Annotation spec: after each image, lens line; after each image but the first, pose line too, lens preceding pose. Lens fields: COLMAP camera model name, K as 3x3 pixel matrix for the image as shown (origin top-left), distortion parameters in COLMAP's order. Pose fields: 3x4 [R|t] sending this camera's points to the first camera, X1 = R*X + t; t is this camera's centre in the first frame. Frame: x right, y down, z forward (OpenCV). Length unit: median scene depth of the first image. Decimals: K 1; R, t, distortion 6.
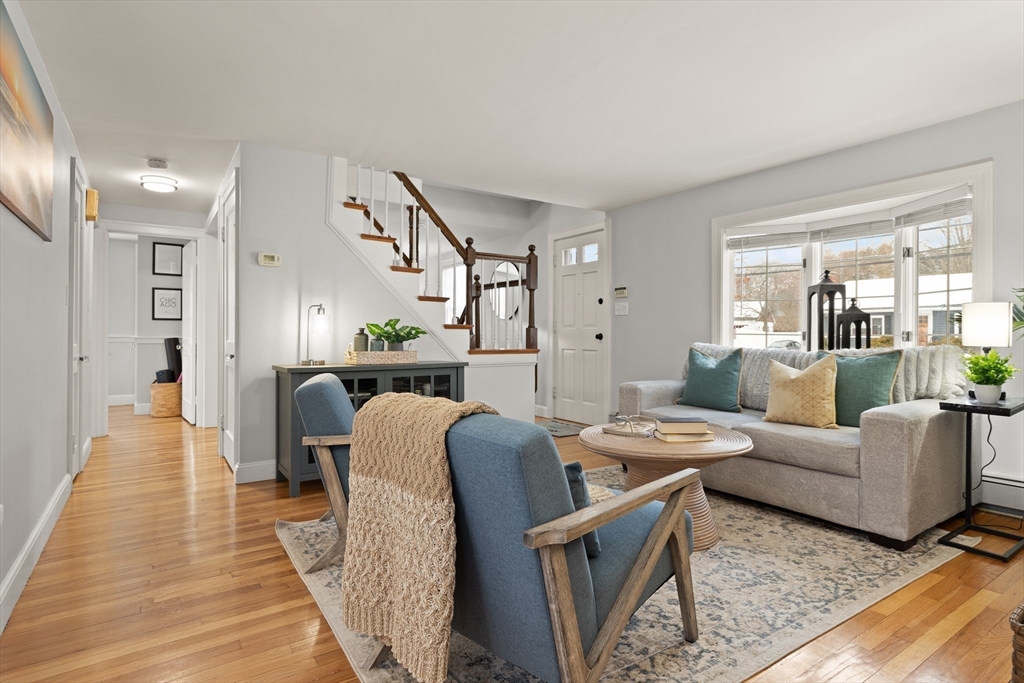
lens RADIAL K [[530.1, 0, 520.4], [0, 530.1, 333.6], [0, 0, 1]] dist [-0.002634, 0.000174]
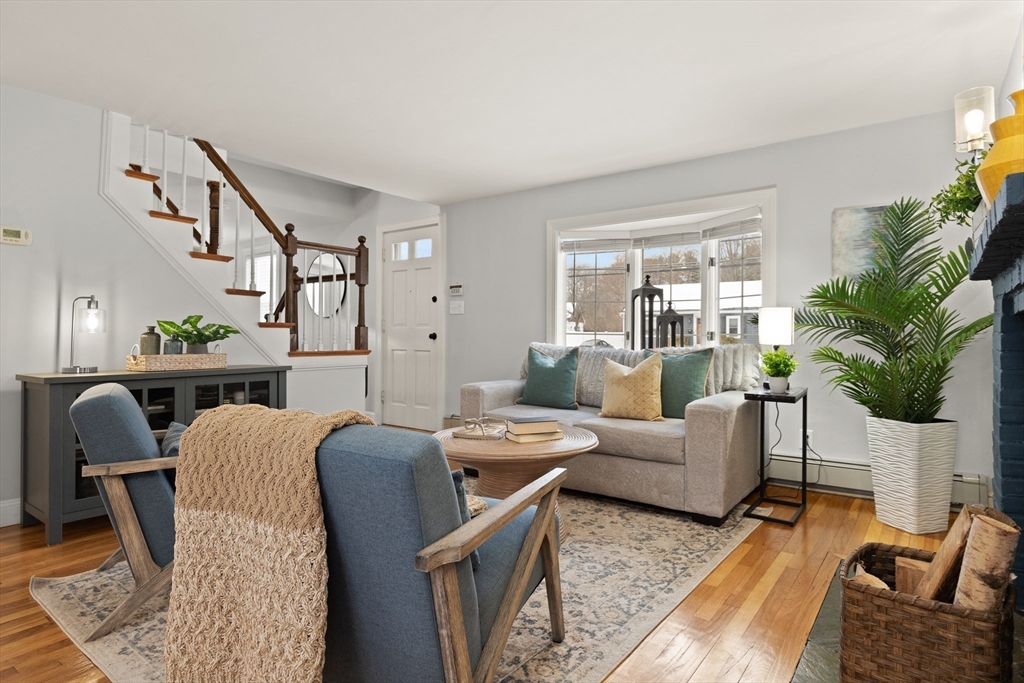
lens RADIAL K [[551.4, 0, 518.4], [0, 551.4, 330.0], [0, 0, 1]] dist [-0.002684, 0.001162]
pose [[0.946413, 0.002734, 0.322946, -0.049917], [-0.000958, 0.999984, -0.005656, -0.000463], [-0.322957, 0.005043, 0.946400, 0.021849]]
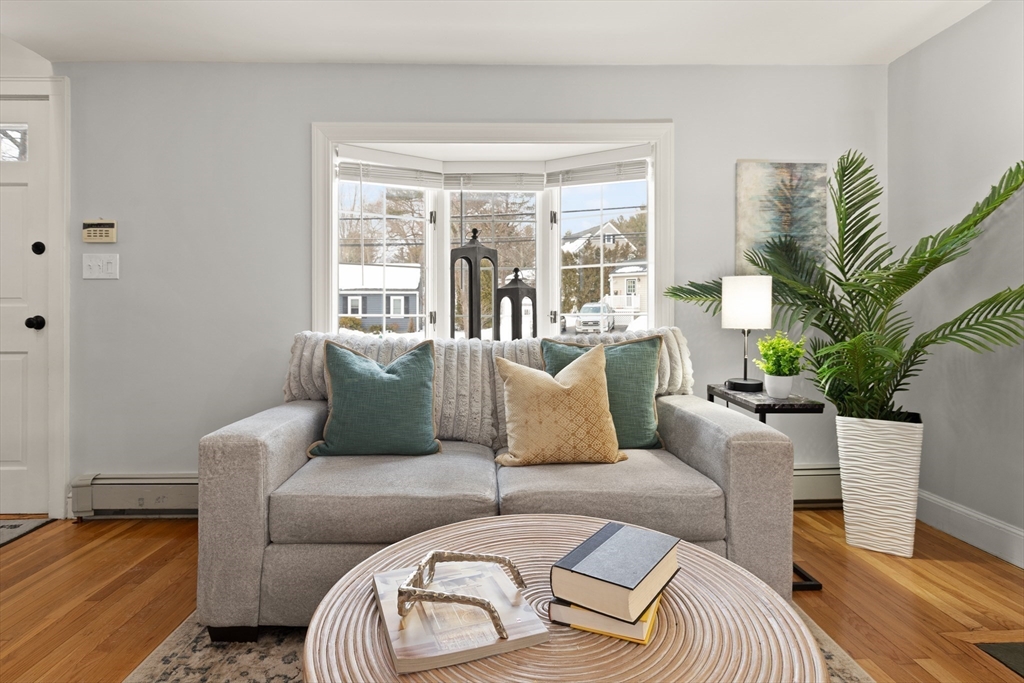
lens RADIAL K [[530.1, 0, 486.2], [0, 530.1, 314.4], [0, 0, 1]] dist [-0.002634, 0.000174]
pose [[0.550546, -0.005779, 0.834785, -0.044920], [0.005035, 0.999981, 0.003602, -0.002933], [-0.834790, 0.002220, 0.550565, 0.773287]]
